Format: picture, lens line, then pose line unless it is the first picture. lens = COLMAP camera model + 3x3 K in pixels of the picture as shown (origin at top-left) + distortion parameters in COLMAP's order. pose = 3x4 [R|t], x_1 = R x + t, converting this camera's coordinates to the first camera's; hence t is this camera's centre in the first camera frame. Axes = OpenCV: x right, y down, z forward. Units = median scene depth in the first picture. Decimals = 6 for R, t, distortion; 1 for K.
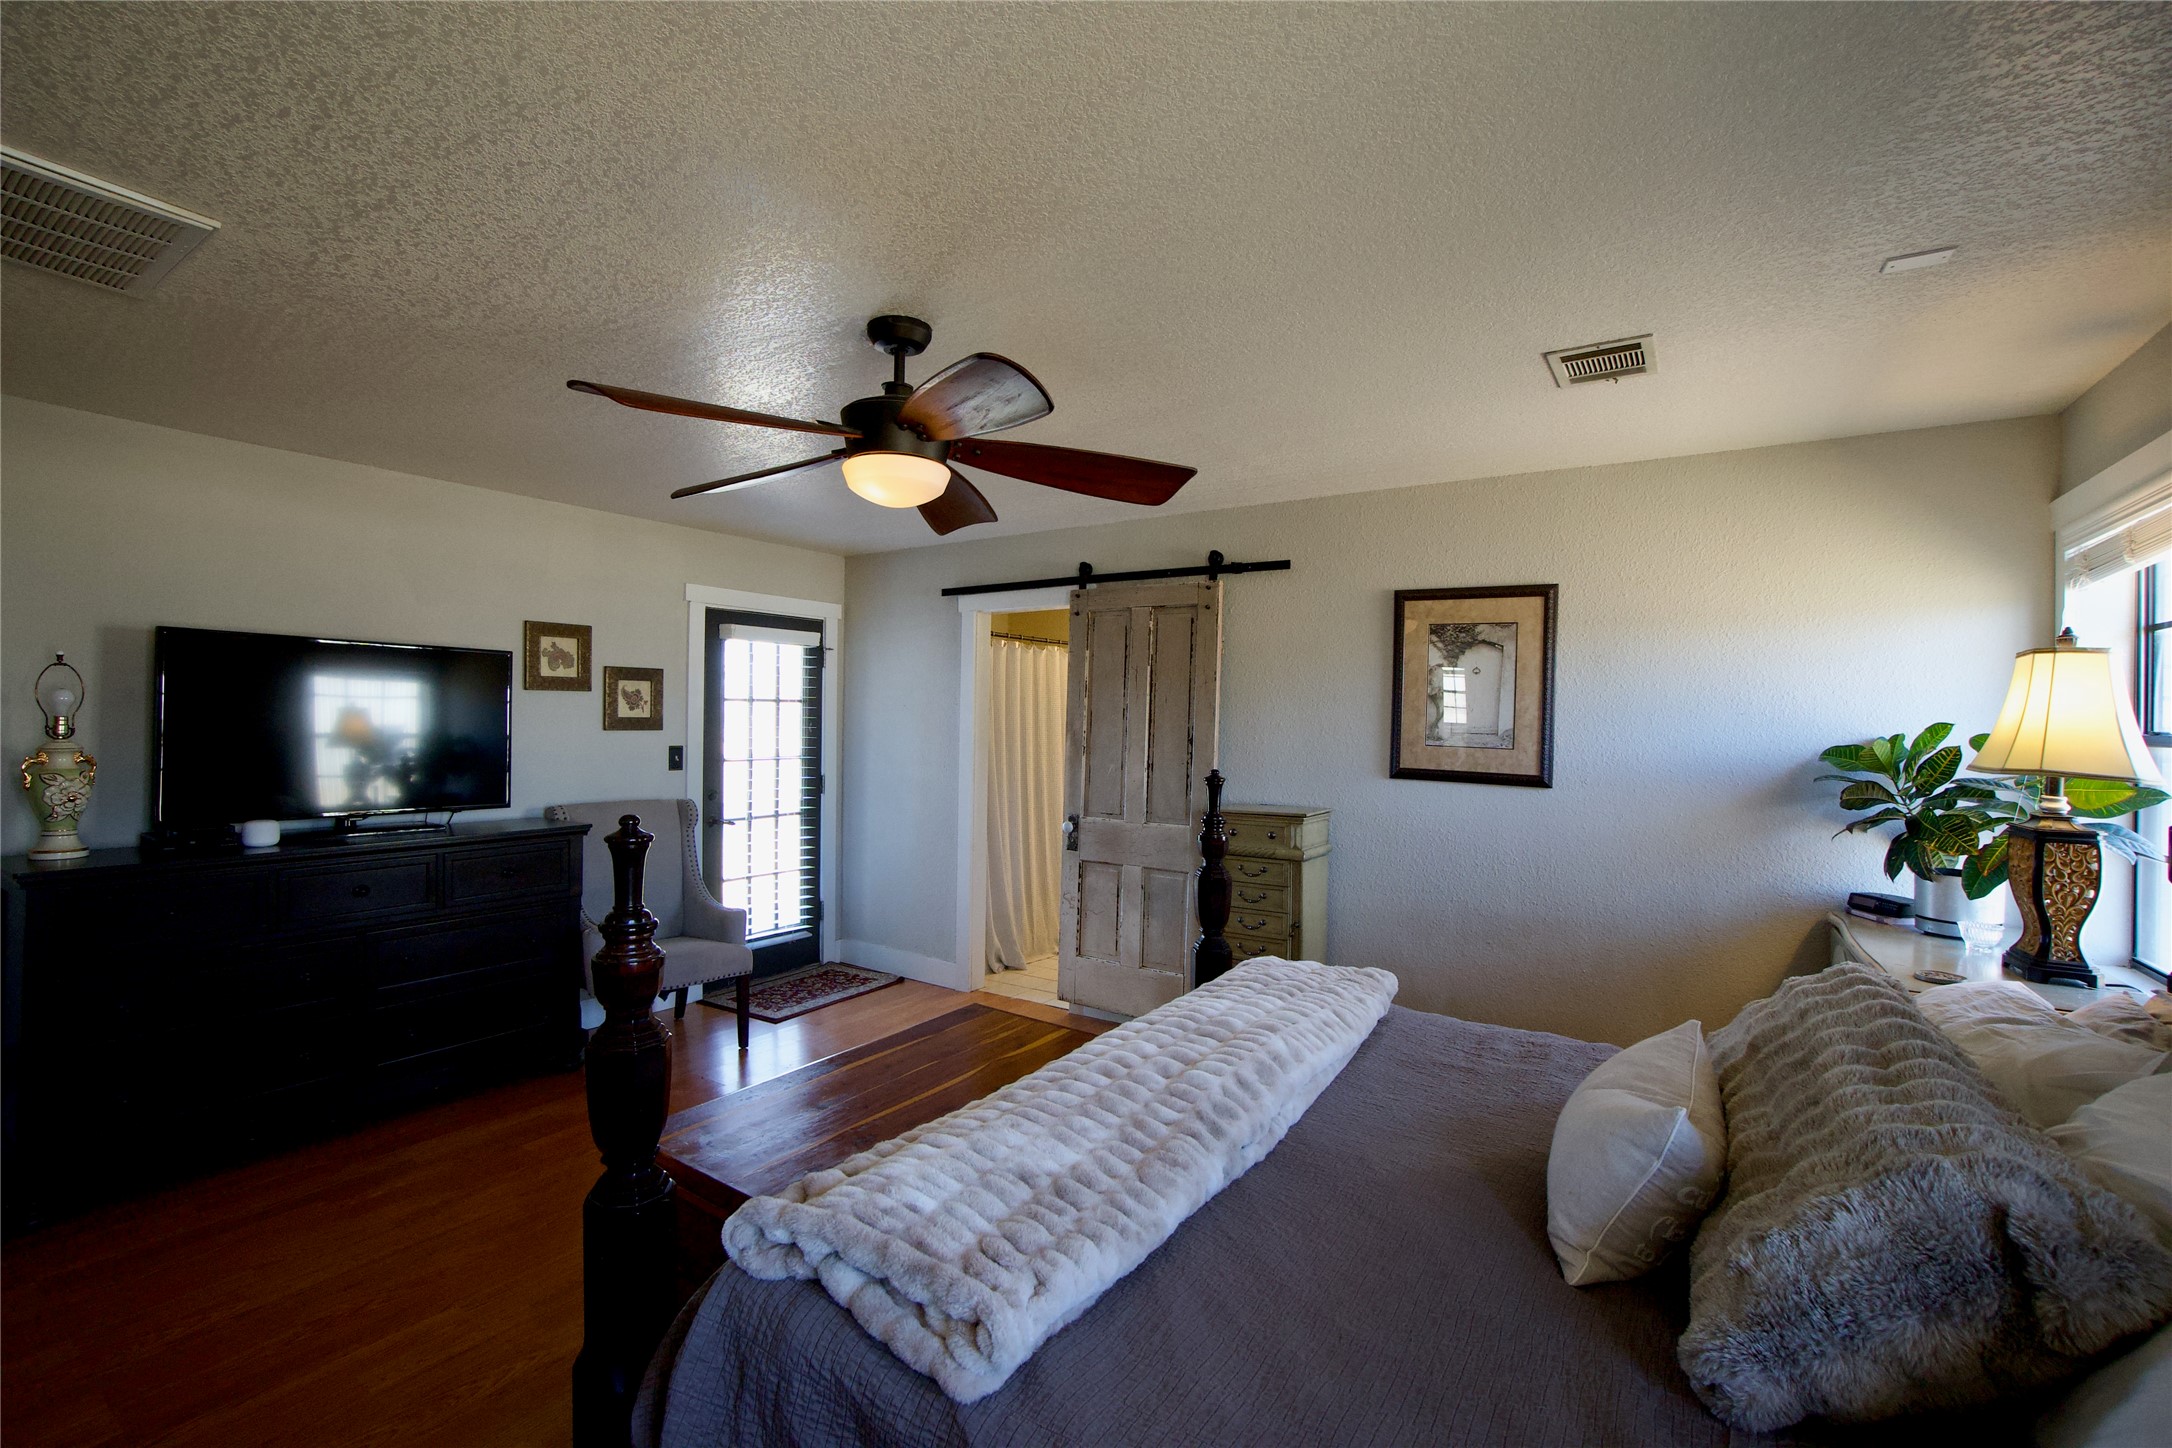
lens RADIAL K [[945.4, 0, 1078.7], [0, 945.4, 719.1], [0, 0, 1]] dist [-0.062288, 0.020237]
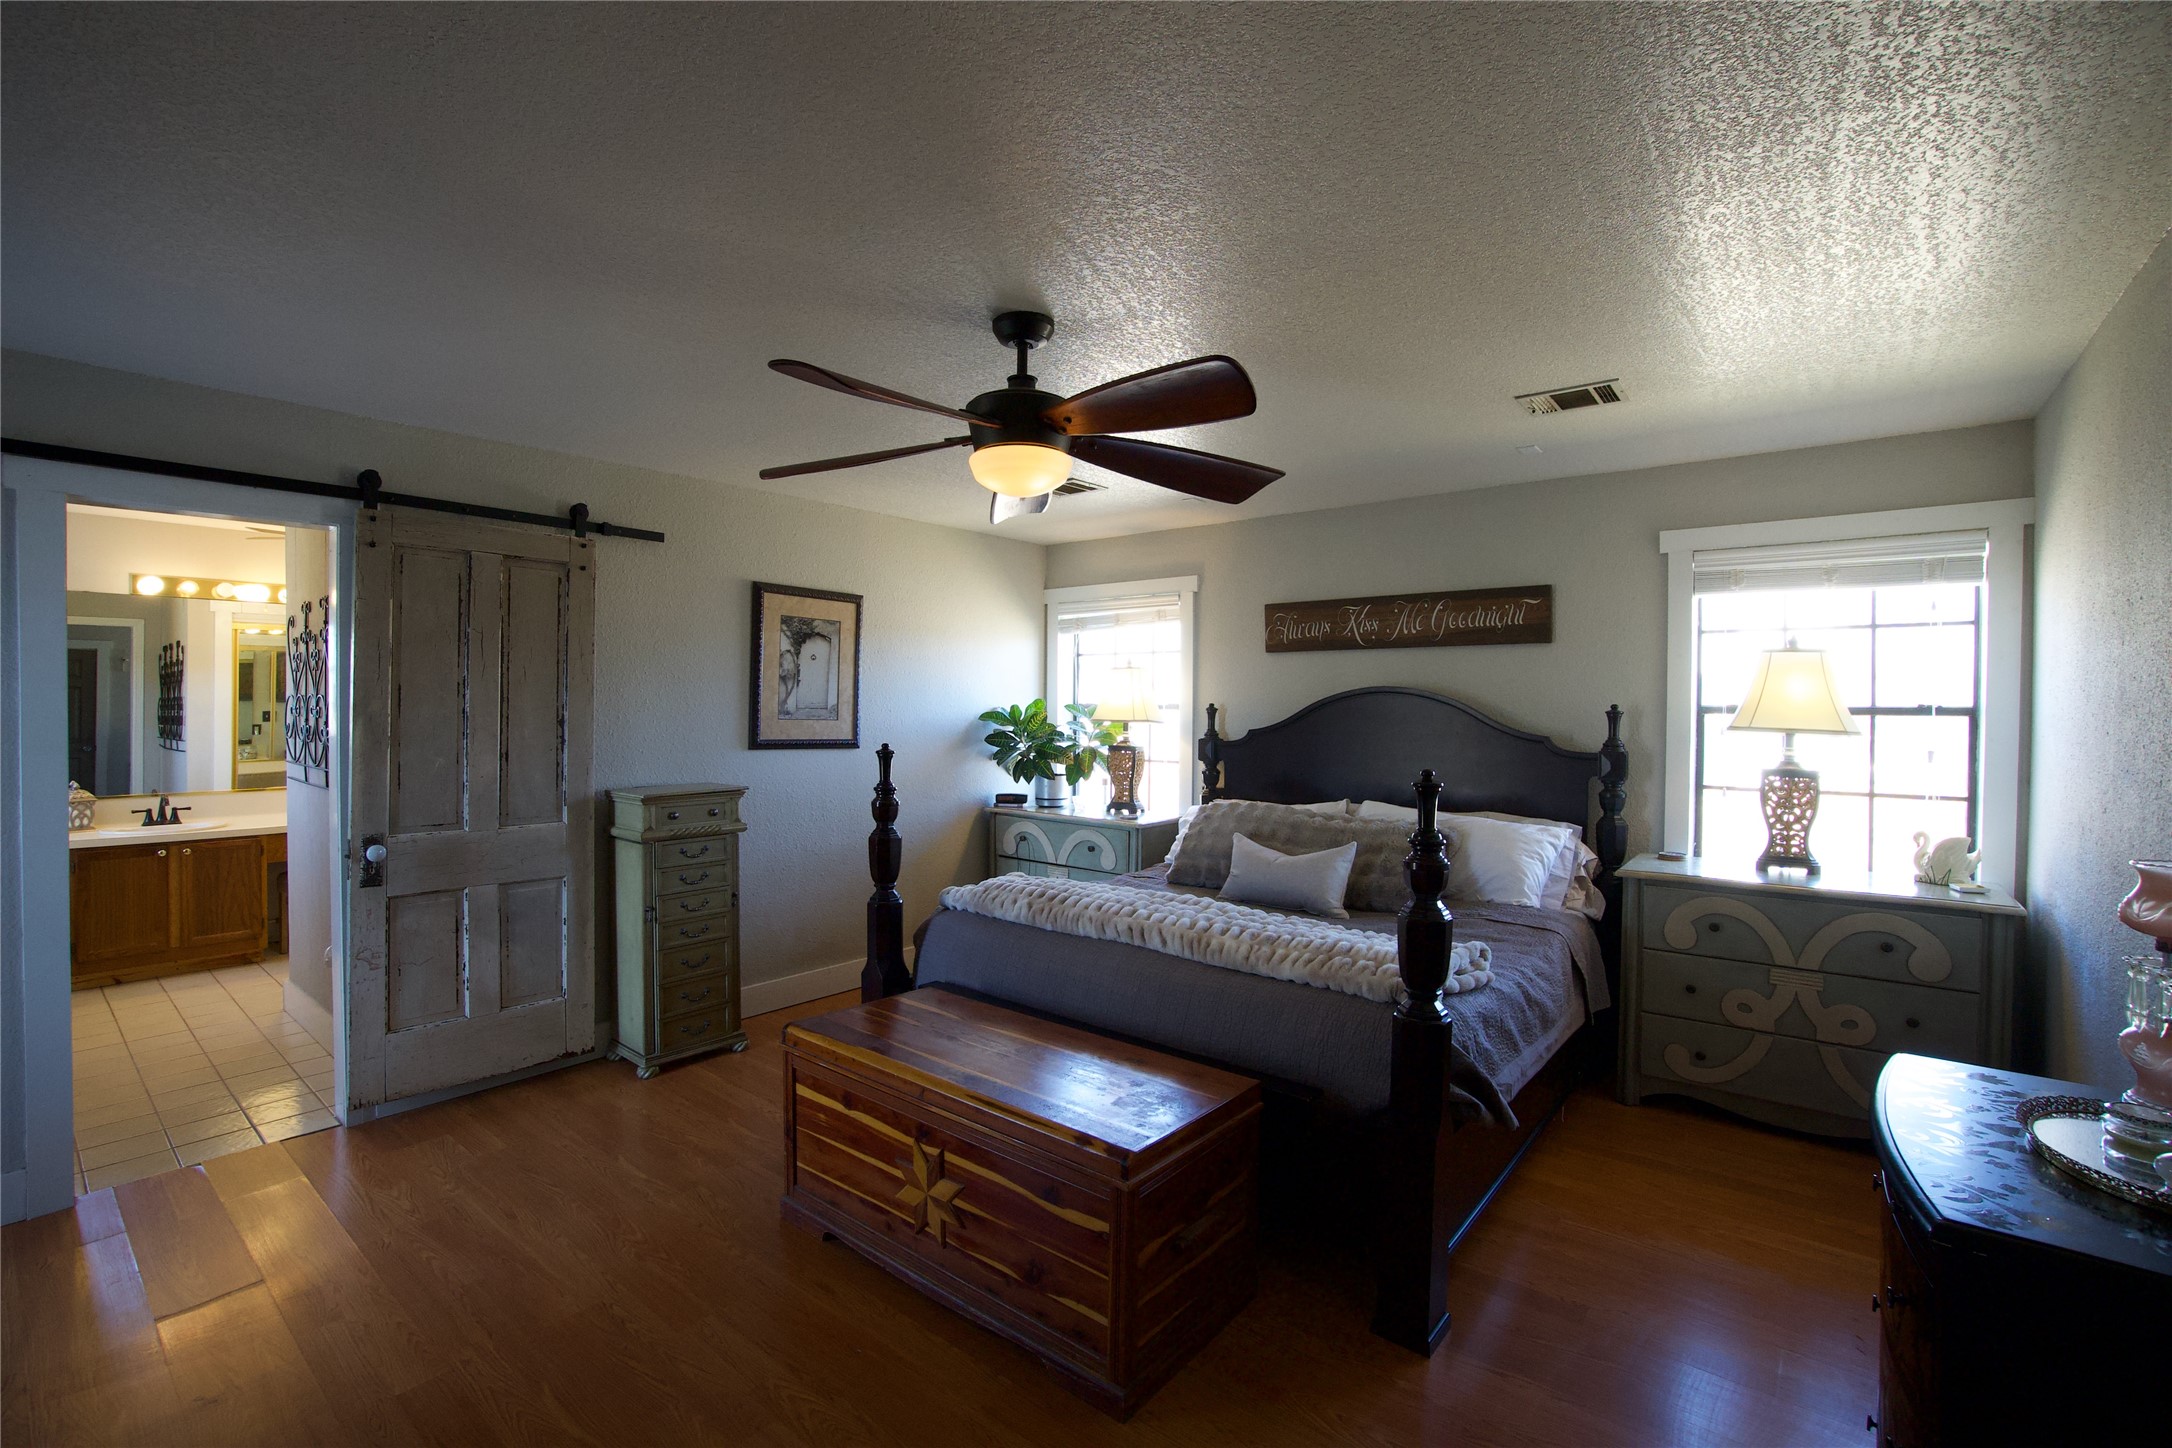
lens RADIAL K [[945.4, 0, 1078.7], [0, 945.4, 719.1], [0, 0, 1]] dist [-0.062288, 0.020237]
pose [[0.105709, -0.030472, 0.993930, -0.742700], [-0.009789, 0.999450, 0.031682, -0.012444], [-0.994349, -0.013078, 0.105352, 0.499974]]
